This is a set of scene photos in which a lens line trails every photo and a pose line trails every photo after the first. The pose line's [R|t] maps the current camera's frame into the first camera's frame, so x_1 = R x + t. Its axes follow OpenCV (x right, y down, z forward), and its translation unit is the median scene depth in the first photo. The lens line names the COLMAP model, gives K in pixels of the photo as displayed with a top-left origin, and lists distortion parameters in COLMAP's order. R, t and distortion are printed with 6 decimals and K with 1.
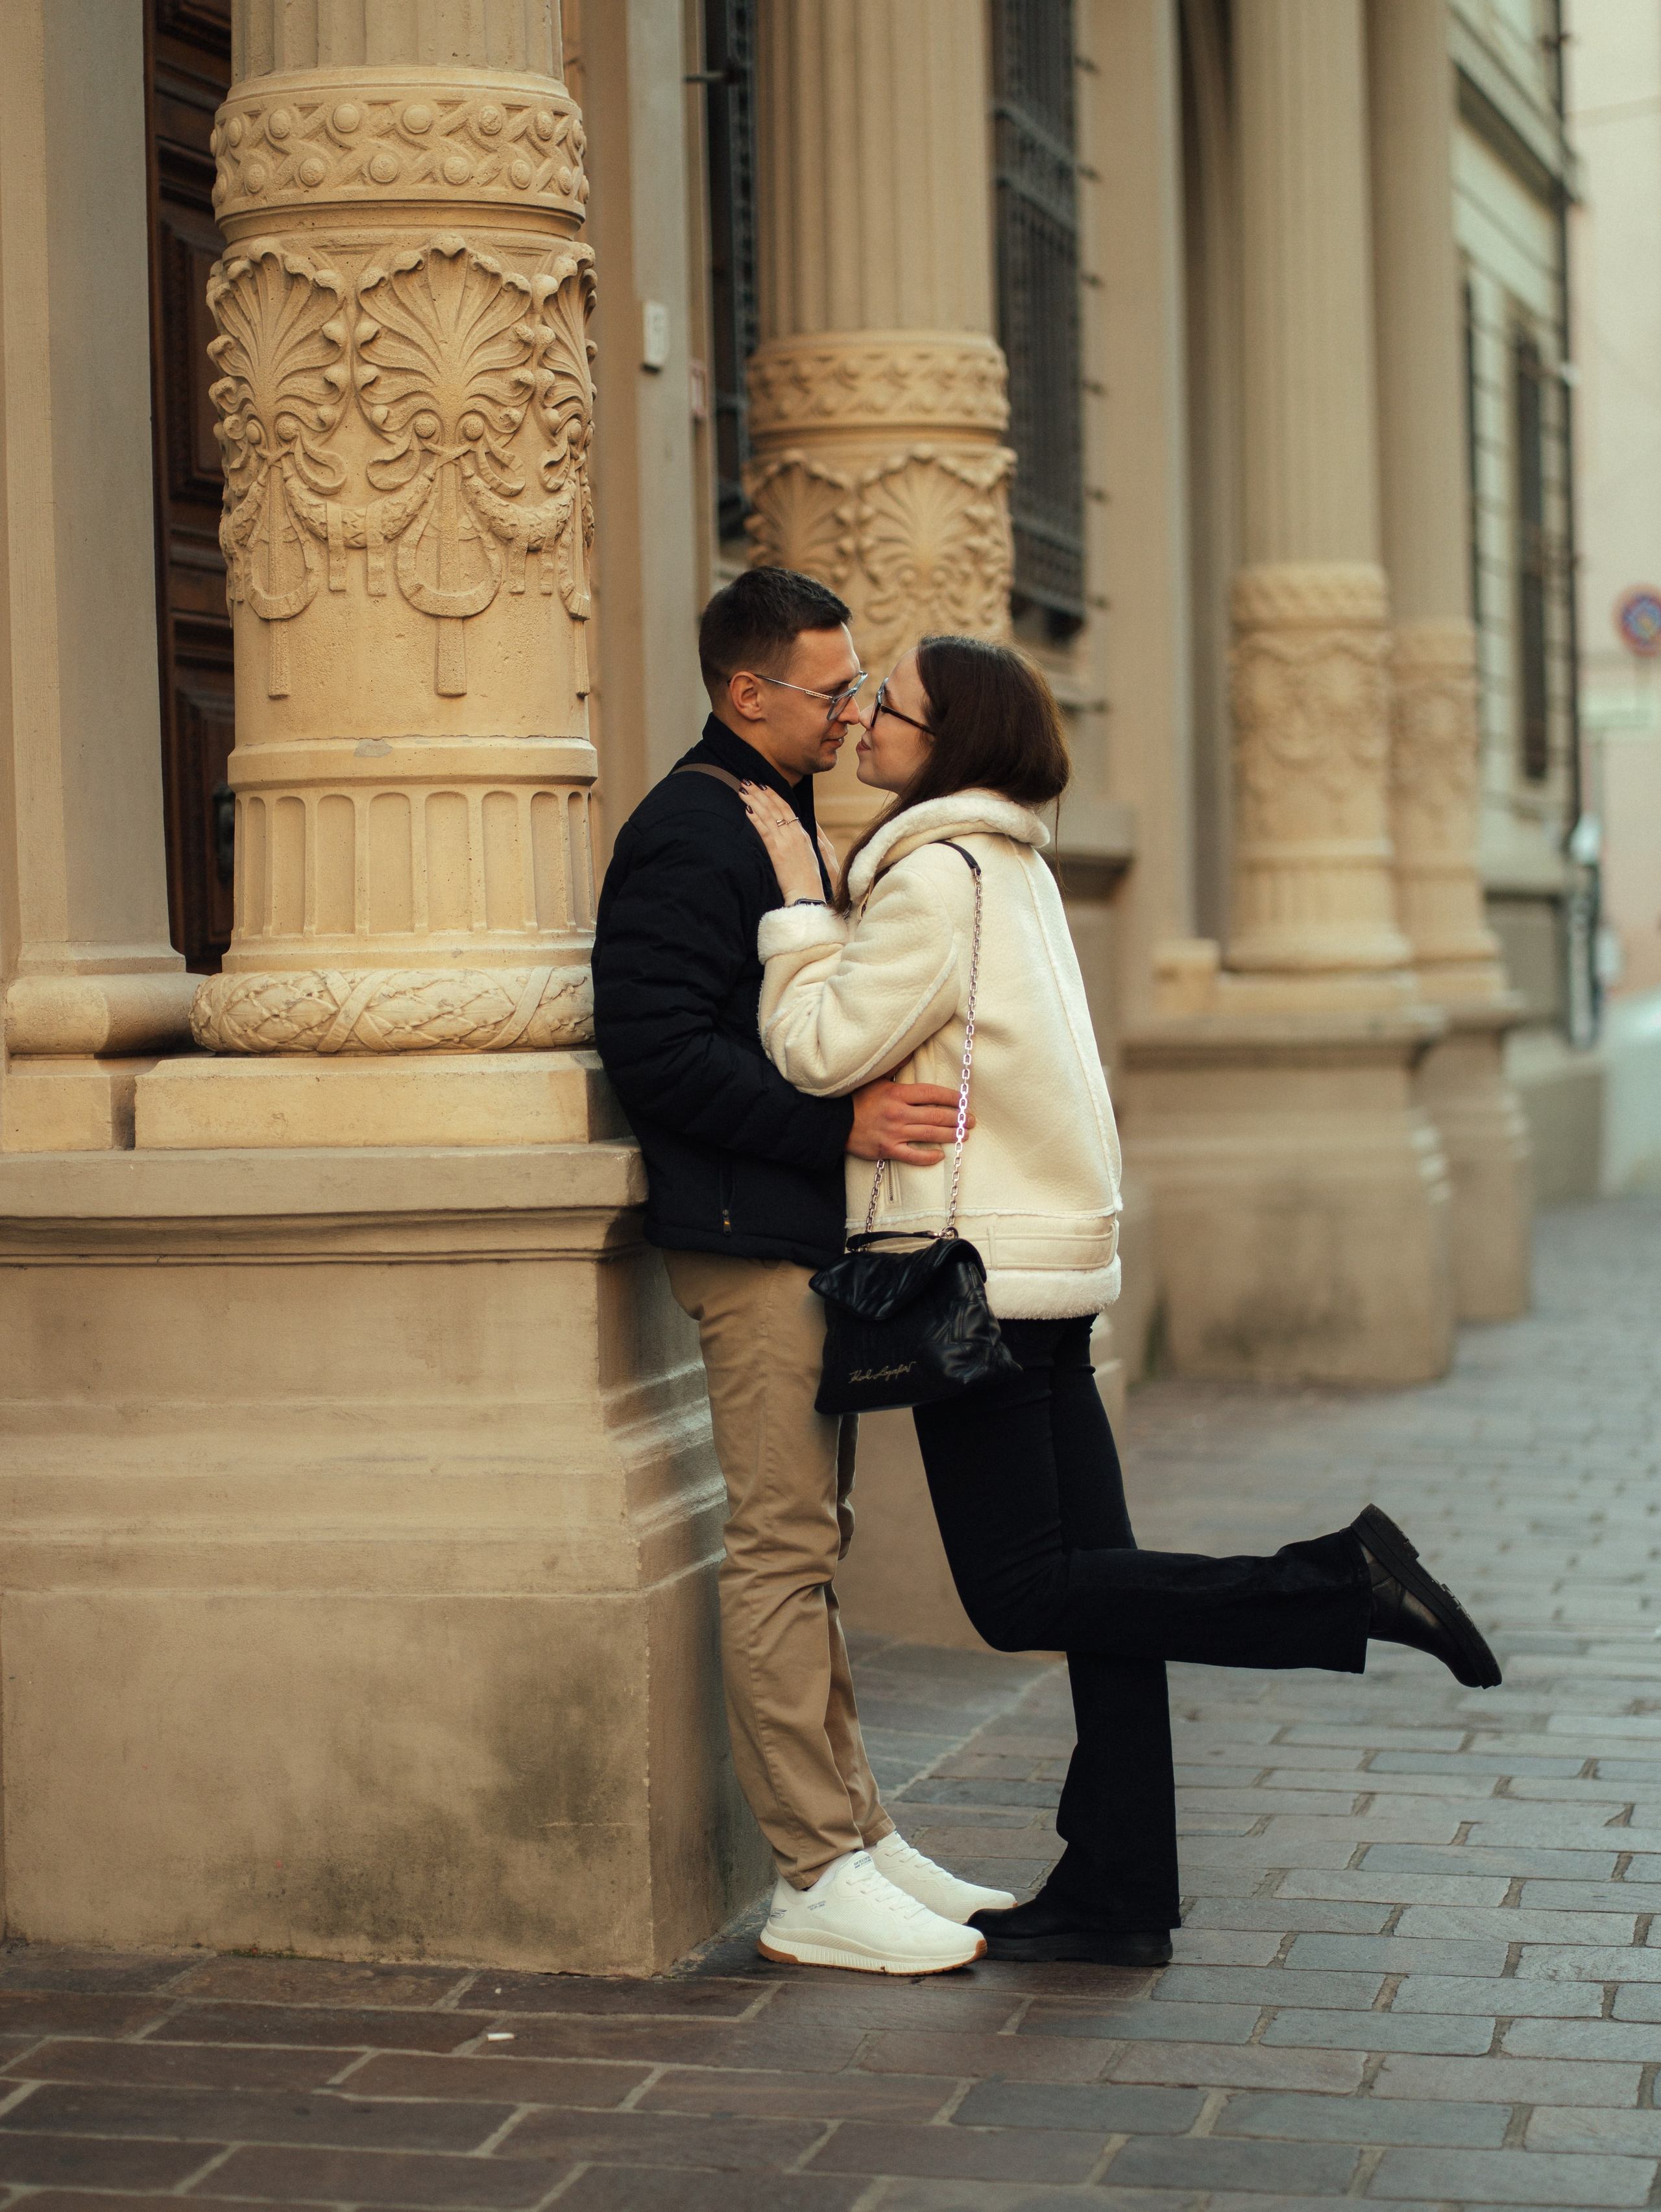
lens RADIAL K [[5532.1, 0, 831.2], [0, 5532.1, 1104.9], [0, 0, 1]] dist [-0.171937, 0.000000]
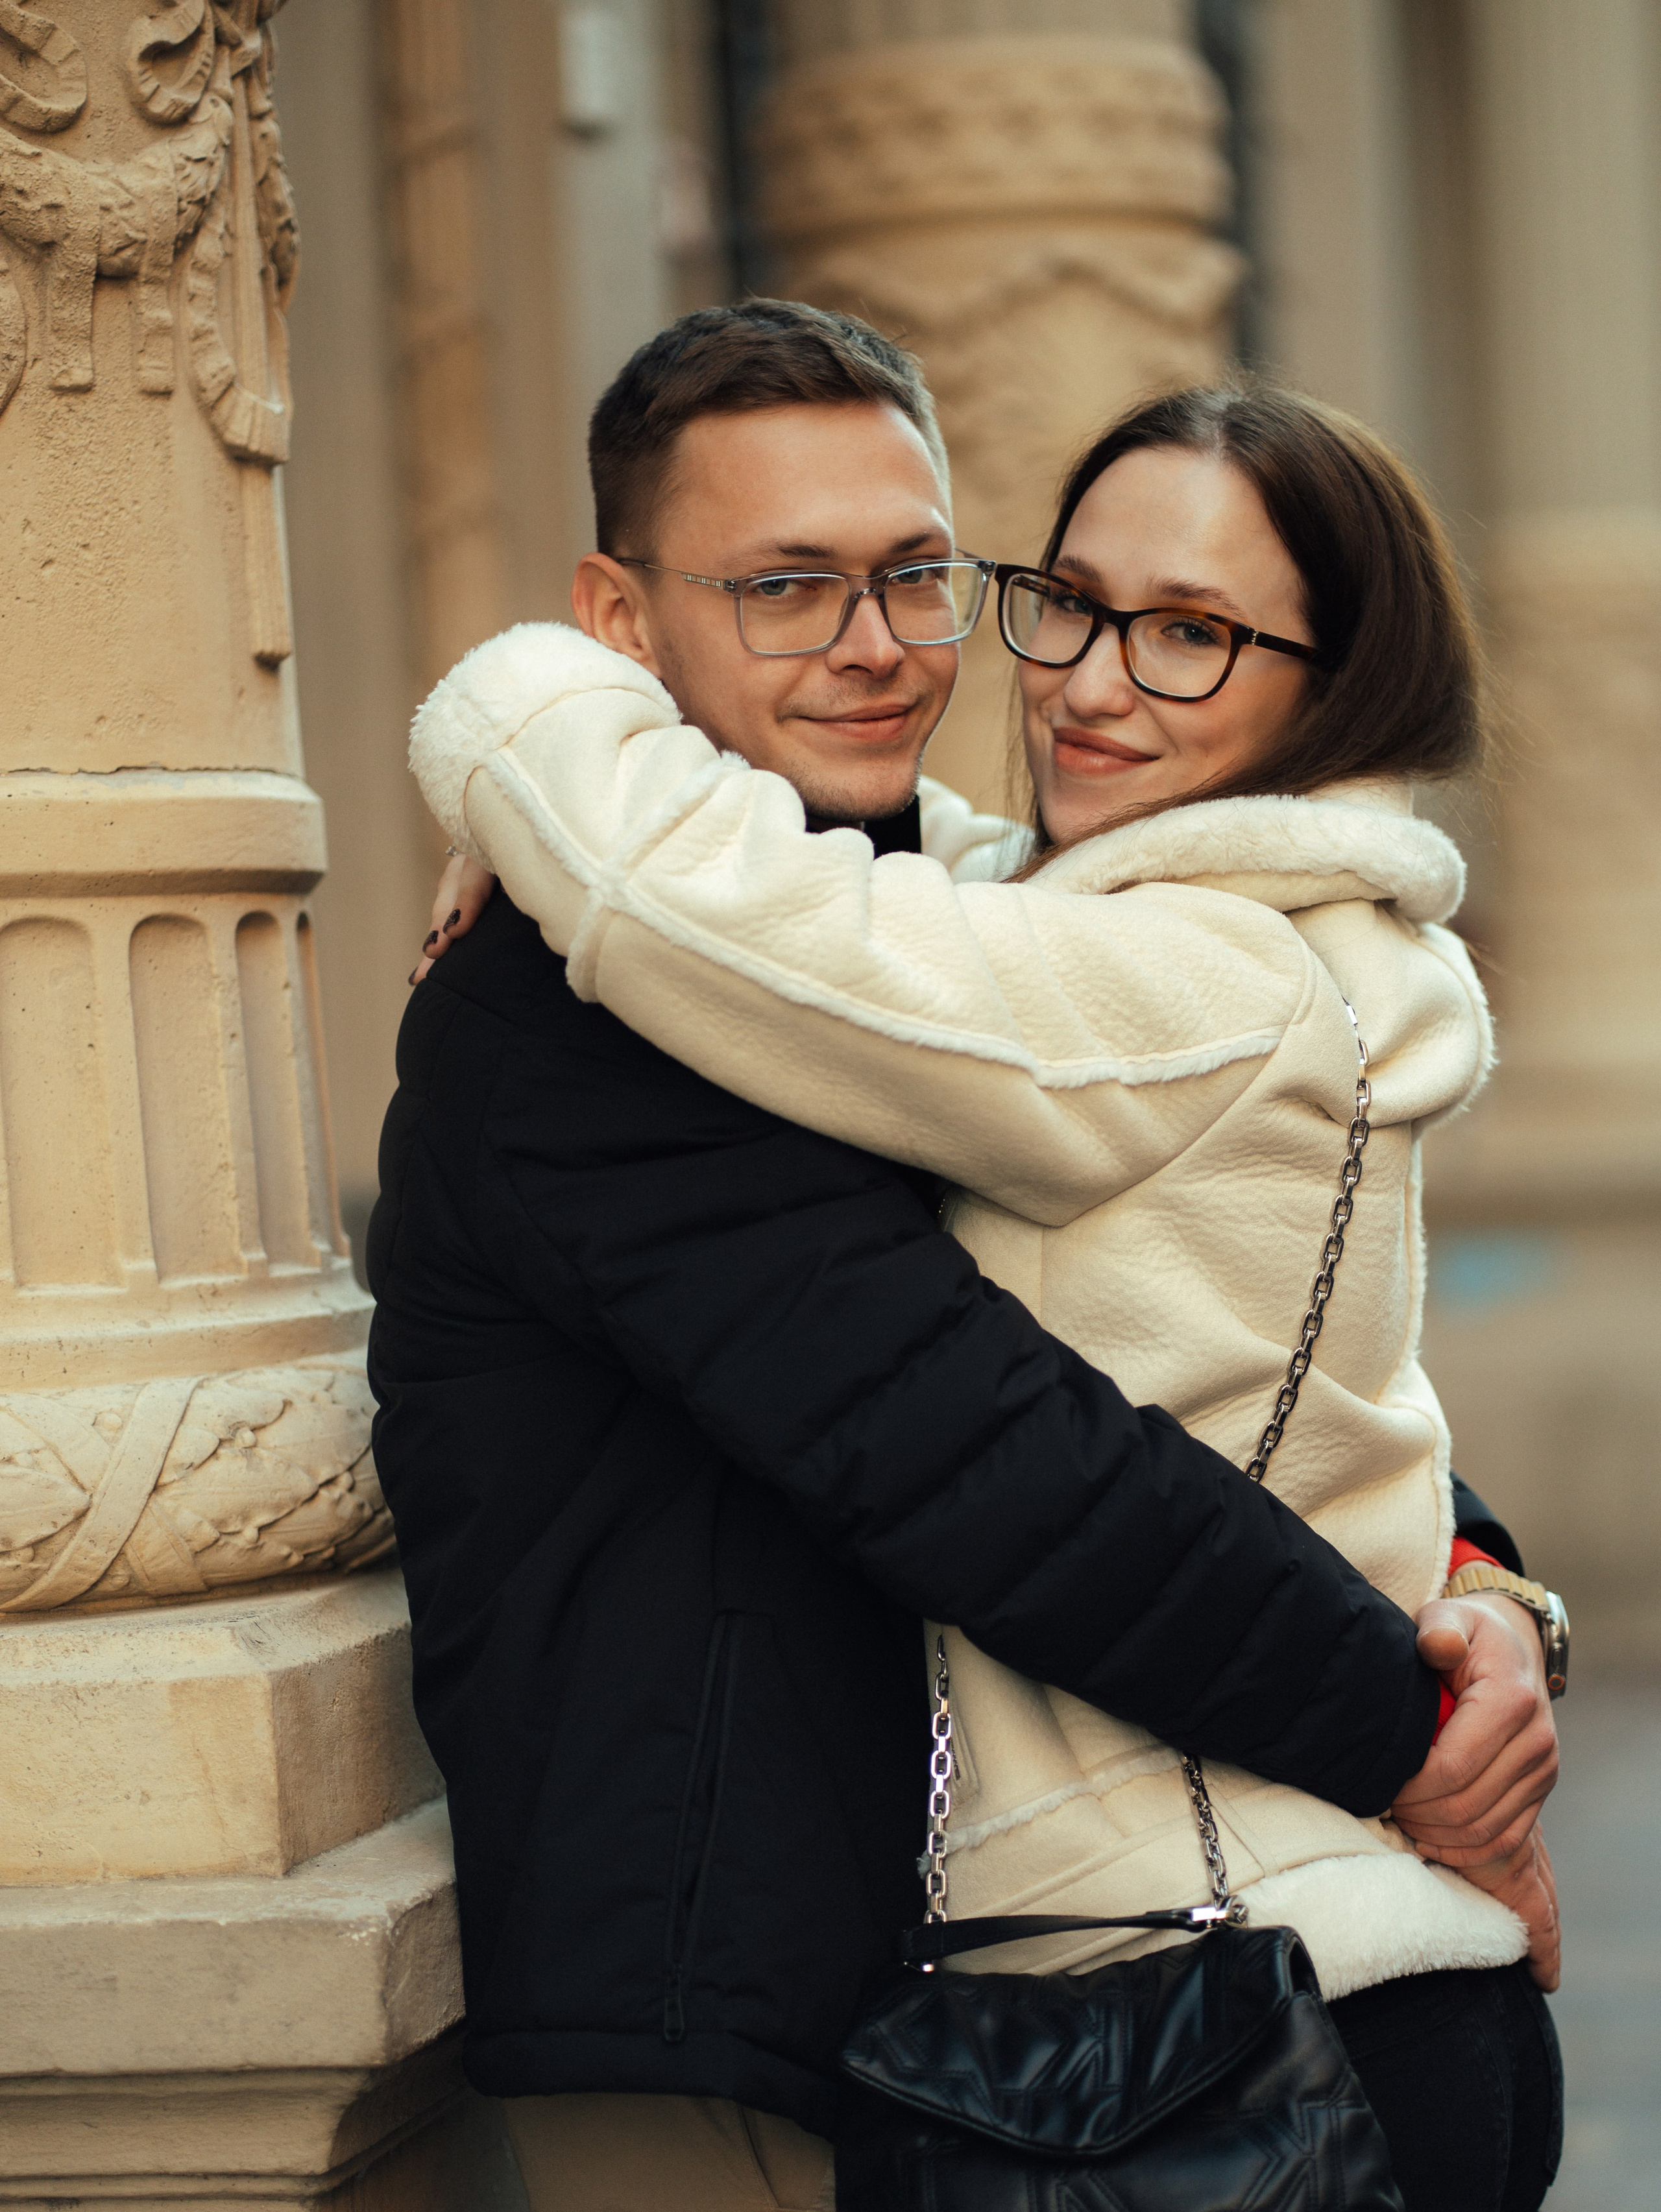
lens RADIAL K [[5532.1, 0, 829.4], [0, 5532.1, 1107.8], [0, 0, 1]] dist [-0.171937, 0.000000]
pose [[0.999464, -0.026854, -0.018699, 0.000312], [0.026653, 0.999585, -0.010890, -0.038218], [0.018983, 0.010385, 0.999766, 0.624655]]
